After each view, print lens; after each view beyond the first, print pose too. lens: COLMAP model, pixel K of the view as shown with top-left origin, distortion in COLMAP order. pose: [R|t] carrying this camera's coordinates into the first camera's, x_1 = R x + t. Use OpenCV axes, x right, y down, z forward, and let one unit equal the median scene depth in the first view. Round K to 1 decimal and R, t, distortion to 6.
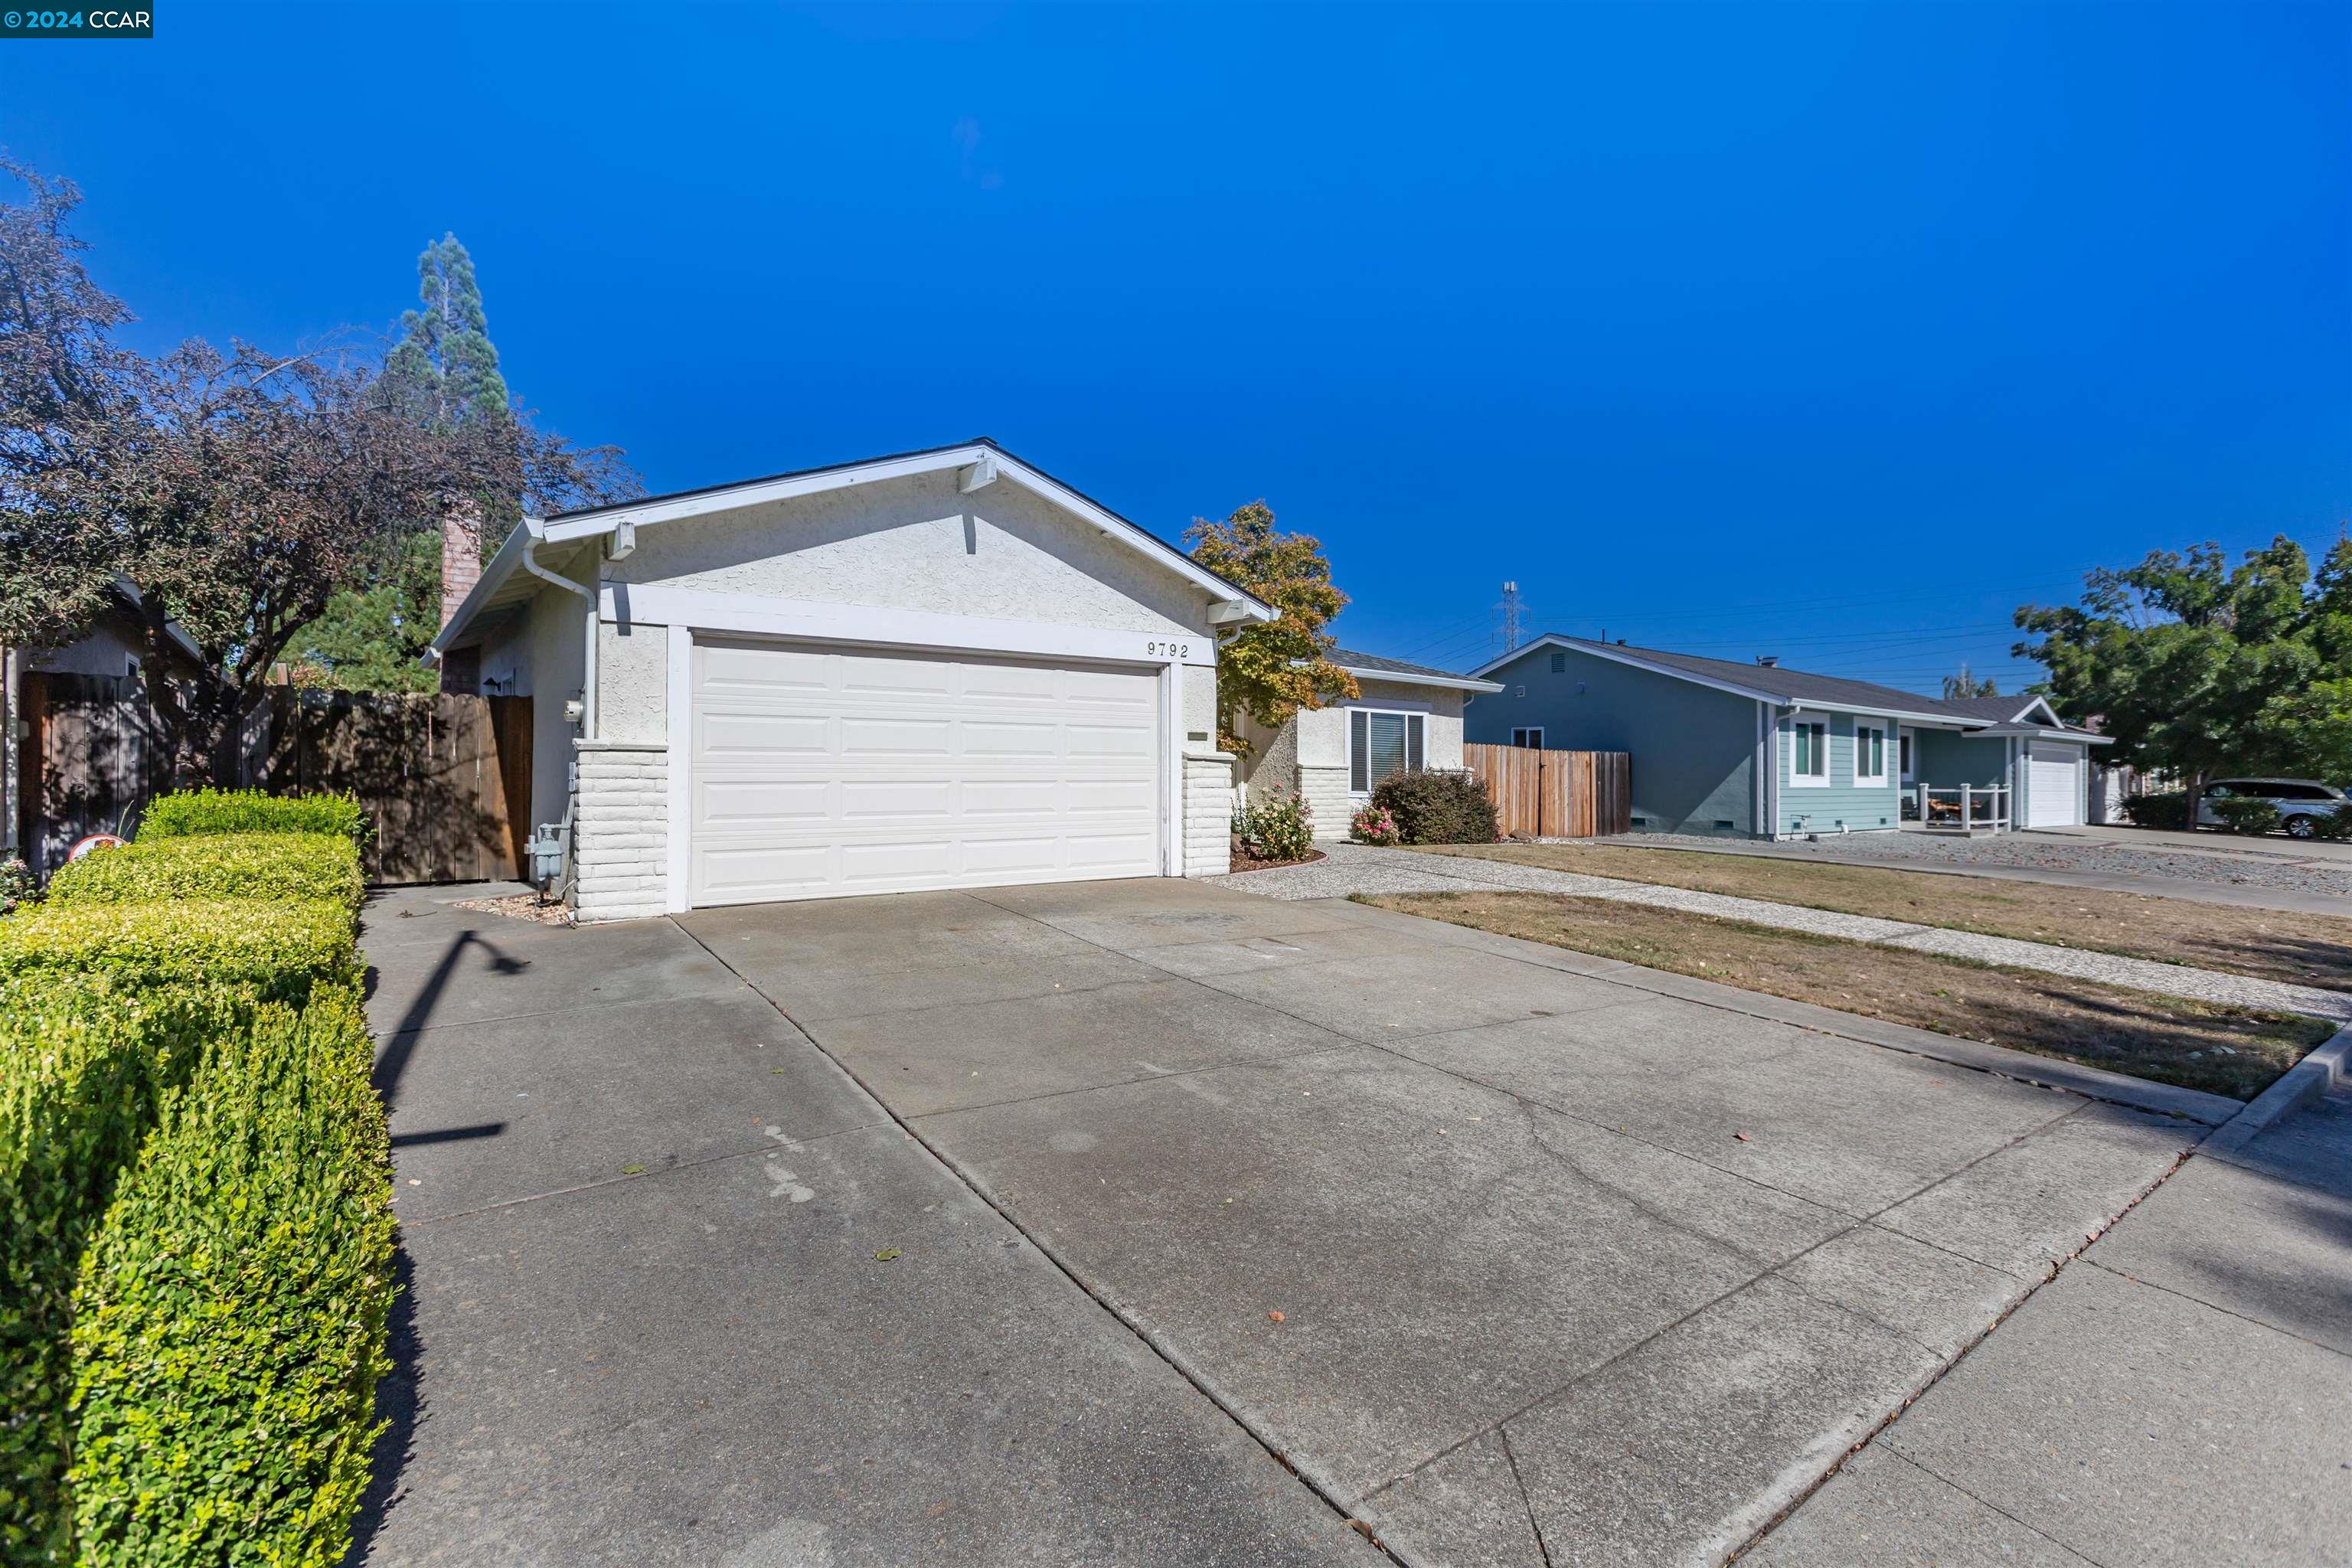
lens RADIAL K [[1113.3, 0, 1152.1], [0, 1113.3, 772.1], [0, 0, 1]] dist [-0.031846, 0.014557]
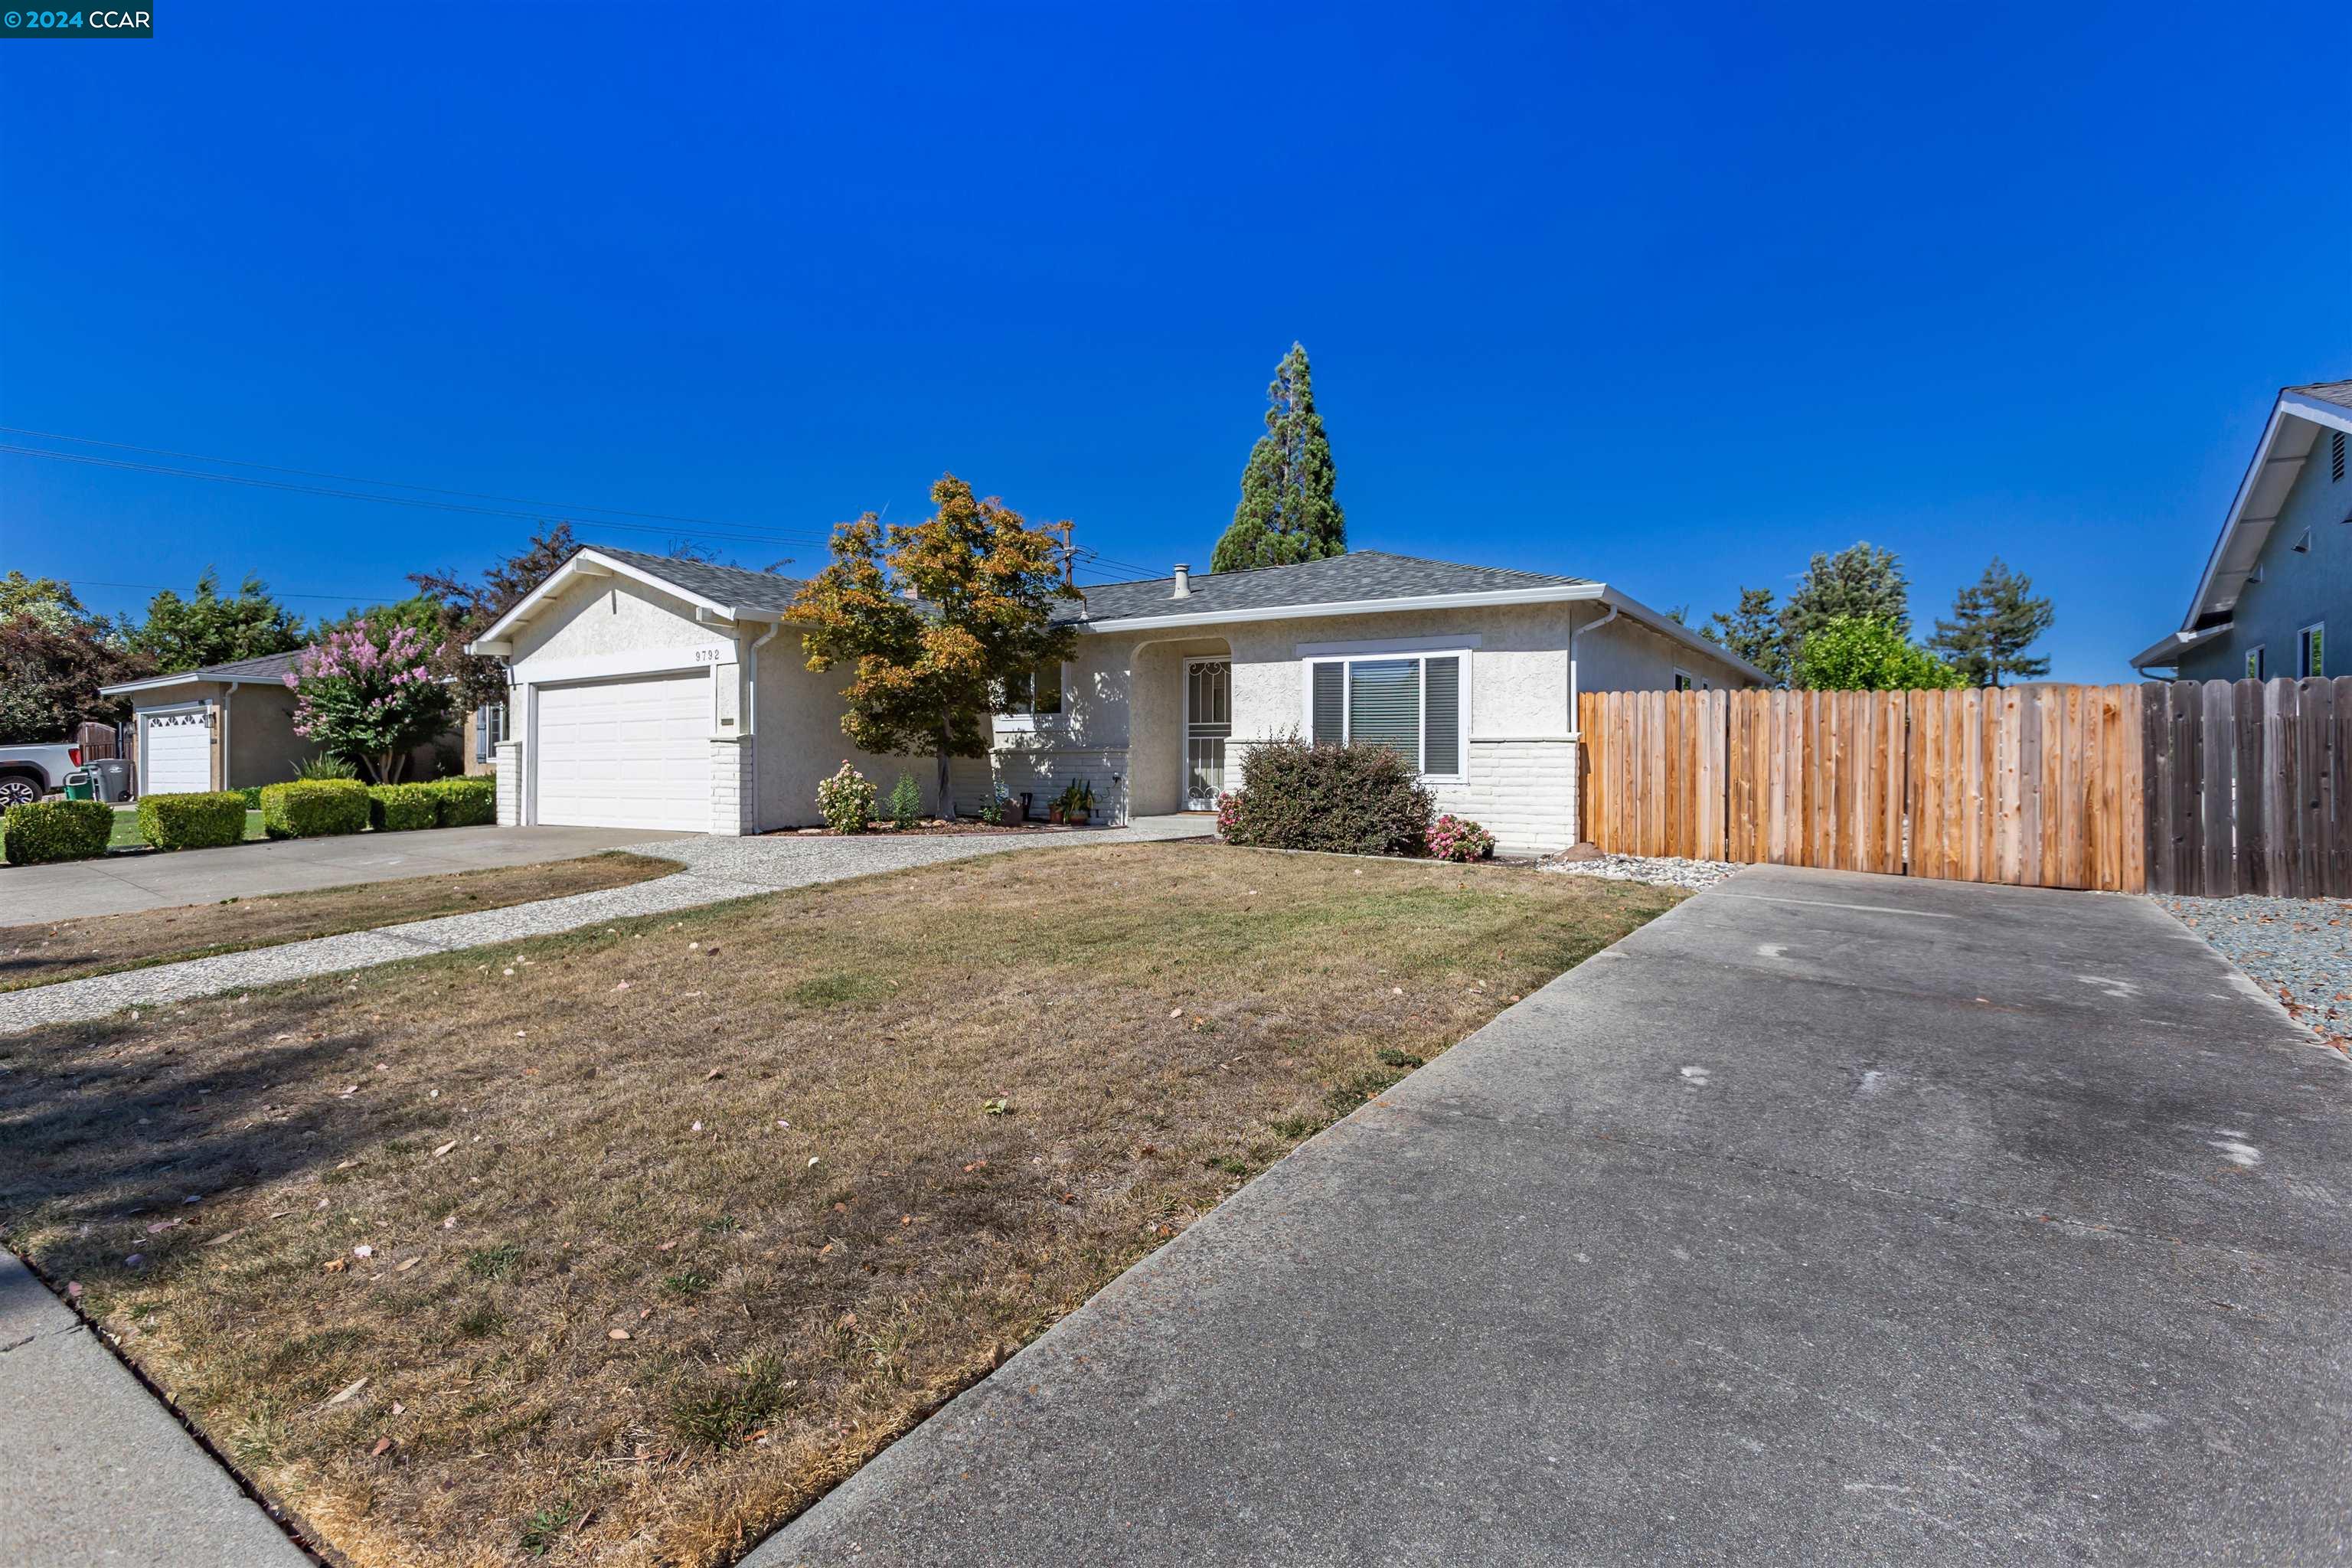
lens RADIAL K [[1113.3, 0, 1152.1], [0, 1113.3, 772.1], [0, 0, 1]] dist [-0.031846, 0.014557]
pose [[0.313479, 0.000538, -0.949595, 1.361020], [0.006208, 0.999977, 0.002616, 0.022793], [0.949575, -0.006715, 0.313468, 1.080508]]
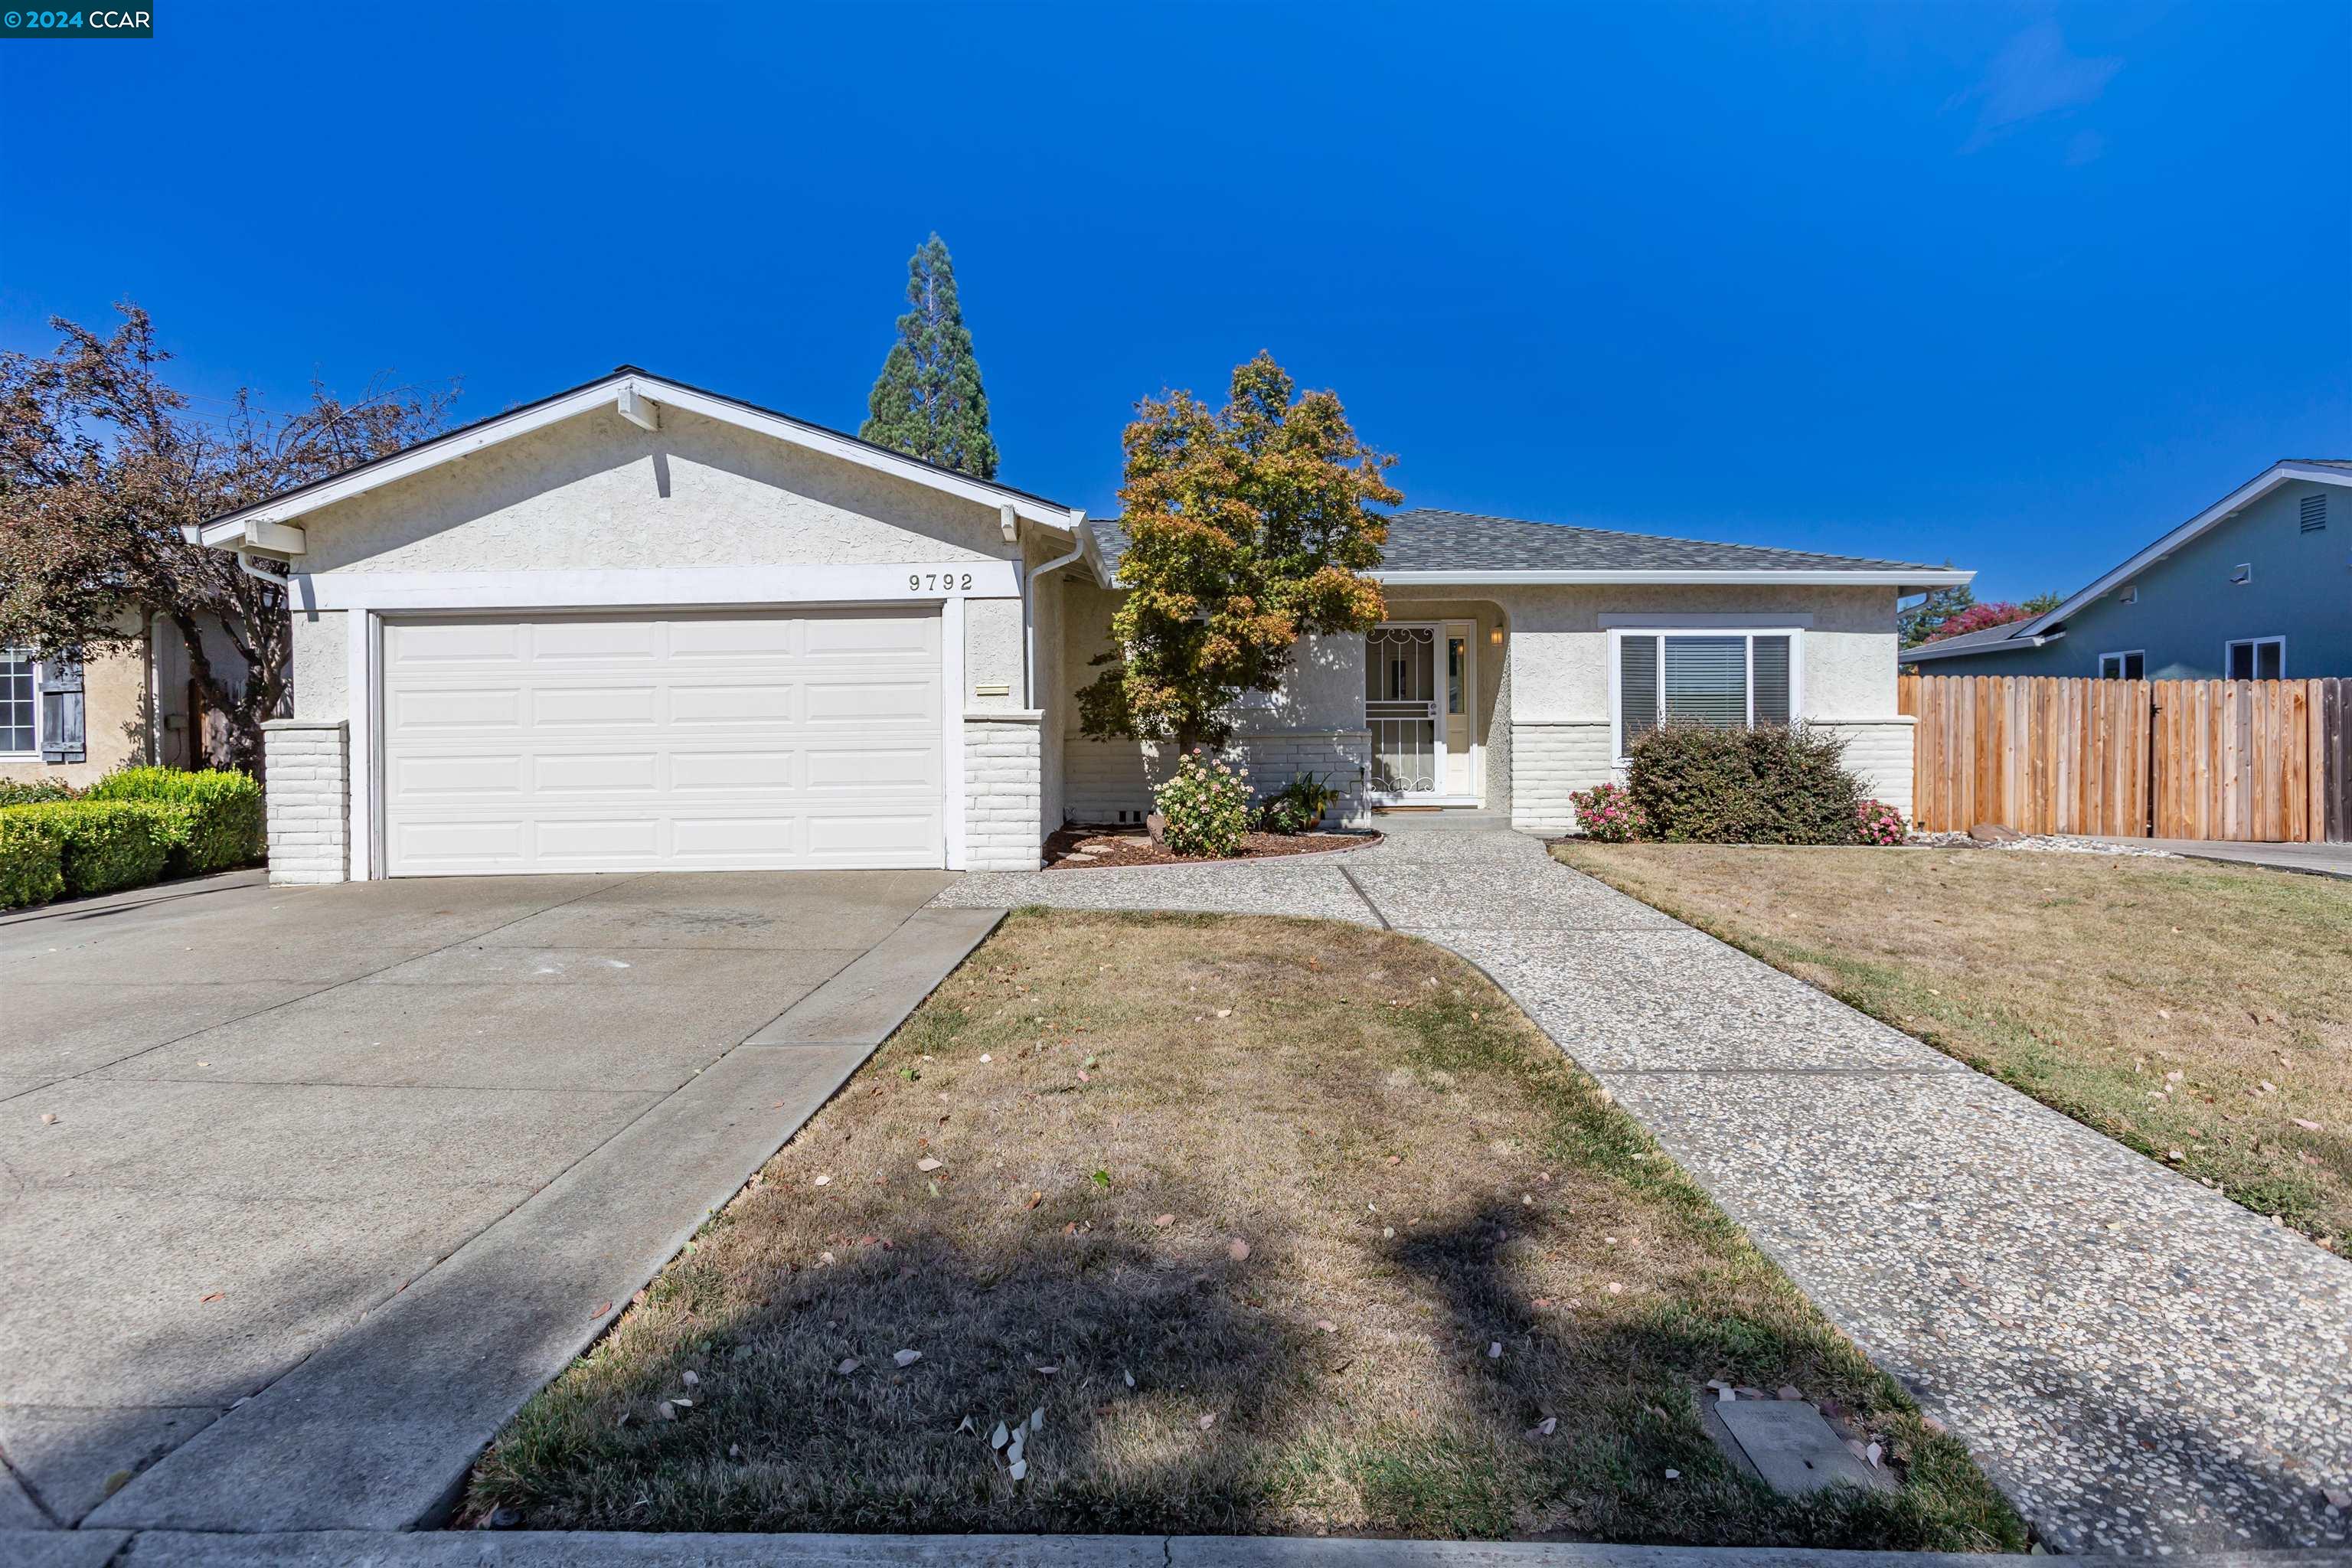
lens RADIAL K [[1275.1, 0, 1143.3], [0, 1275.1, 774.5], [0, 0, 1]] dist [0.002739, 0.000600]
pose [[0.787671, 0.000455, -0.616096, 0.680172], [0.016829, 0.999611, 0.022253, 0.008303], [0.615867, -0.027896, 0.787356, 0.373538]]
